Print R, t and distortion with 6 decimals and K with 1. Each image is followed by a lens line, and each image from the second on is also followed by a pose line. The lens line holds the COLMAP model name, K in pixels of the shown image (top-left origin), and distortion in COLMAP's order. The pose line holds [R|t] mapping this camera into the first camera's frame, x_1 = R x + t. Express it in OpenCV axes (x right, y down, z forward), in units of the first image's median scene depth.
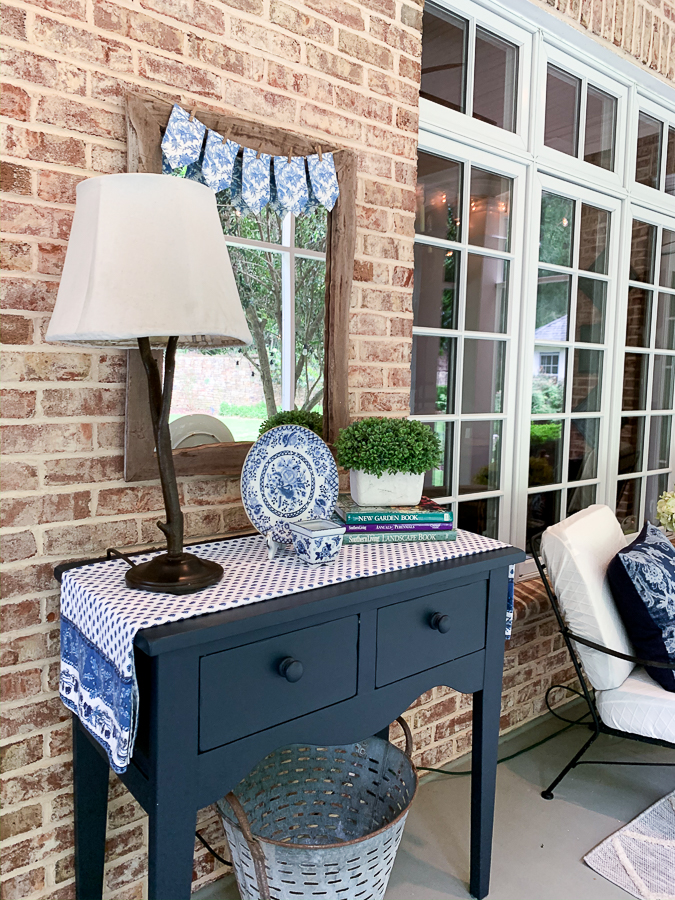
lens RADIAL K [[688.2, 0, 337.3], [0, 688.2, 444.3], [0, 0, 1]] dist [0.058619, -0.077977]
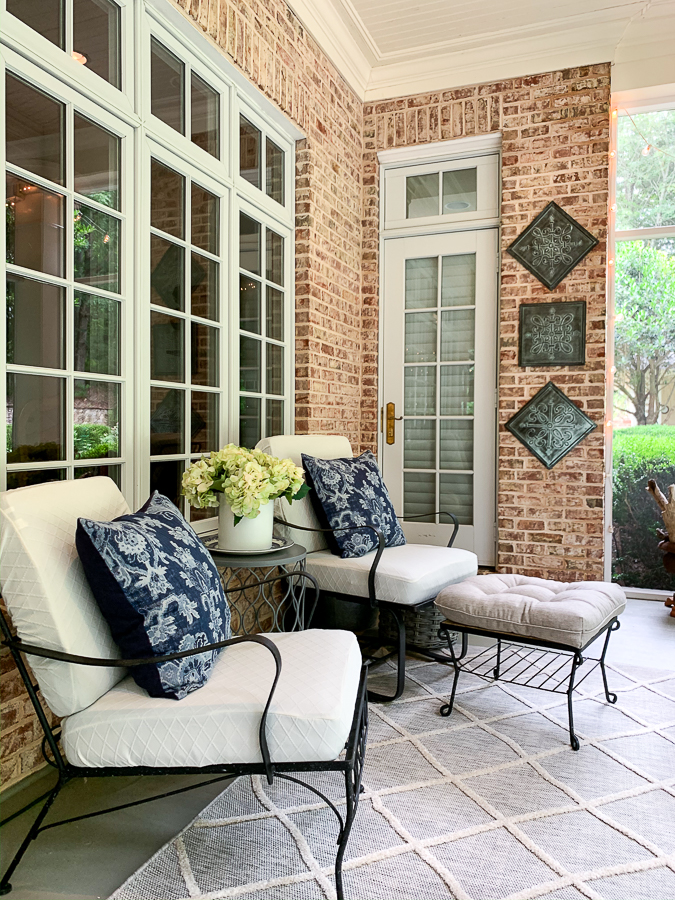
lens RADIAL K [[688.2, 0, 337.3], [0, 688.2, 444.3], [0, 0, 1]] dist [0.058619, -0.077977]
pose [[0.871296, -0.022586, 0.490239, 0.326518], [0.054345, 0.997237, -0.050643, 0.149639], [-0.487740, 0.070767, 0.870116, 0.267135]]
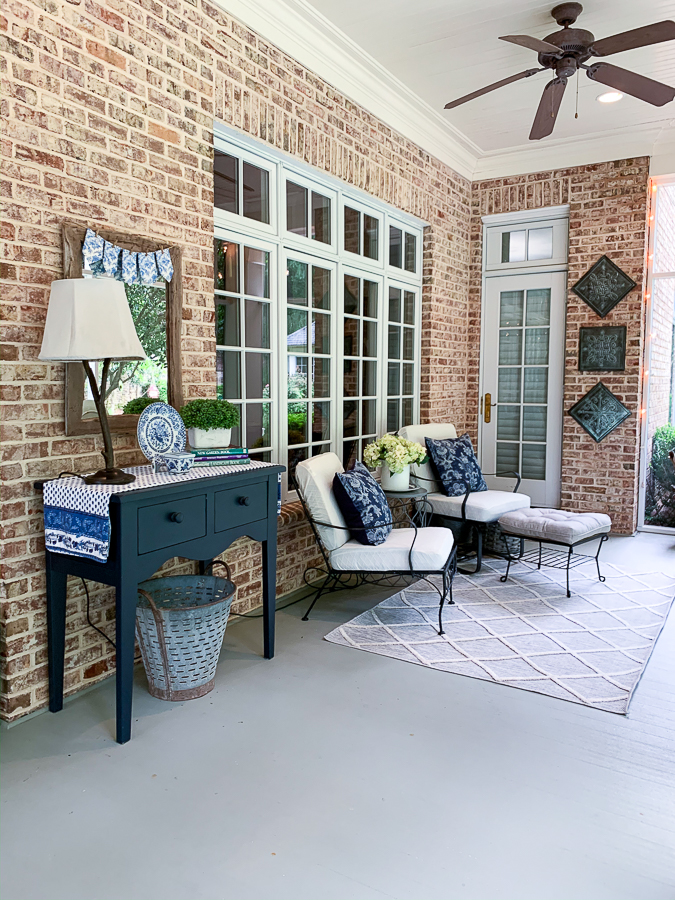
lens RADIAL K [[688.2, 0, 337.3], [0, 688.2, 444.3], [0, 0, 1]] dist [0.058619, -0.077977]
pose [[0.943430, -0.044451, 0.328579, -0.203296], [0.043860, 0.998995, 0.009213, 0.076621], [-0.328658, 0.005720, 0.944432, -0.793232]]
